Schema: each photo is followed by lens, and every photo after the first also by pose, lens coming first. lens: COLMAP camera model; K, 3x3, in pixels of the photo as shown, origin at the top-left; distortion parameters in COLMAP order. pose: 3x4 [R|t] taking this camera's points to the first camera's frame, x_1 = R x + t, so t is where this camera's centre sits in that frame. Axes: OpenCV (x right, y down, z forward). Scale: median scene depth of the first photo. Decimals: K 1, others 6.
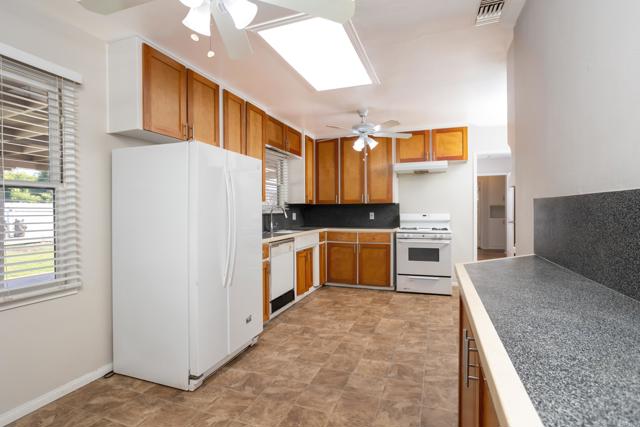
lens RADIAL K [[306.8, 0, 320.1], [0, 306.8, 211.9], [0, 0, 1]] dist [-0.004091, 0.001062]
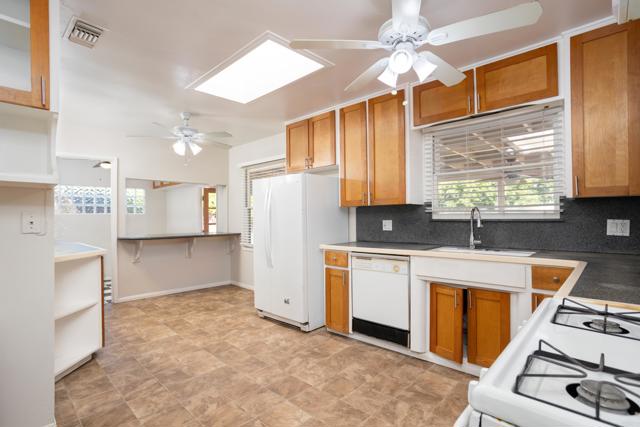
lens RADIAL K [[318.7, 0, 320.7], [0, 318.7, 216.6], [0, 0, 1]] dist [-0.003663, 0.001583]
pose [[-0.386487, 0.005751, -0.922277, 0.905616], [0.011009, 0.999938, 0.001622, -0.008632], [0.922229, -0.009527, -0.386527, 1.567633]]
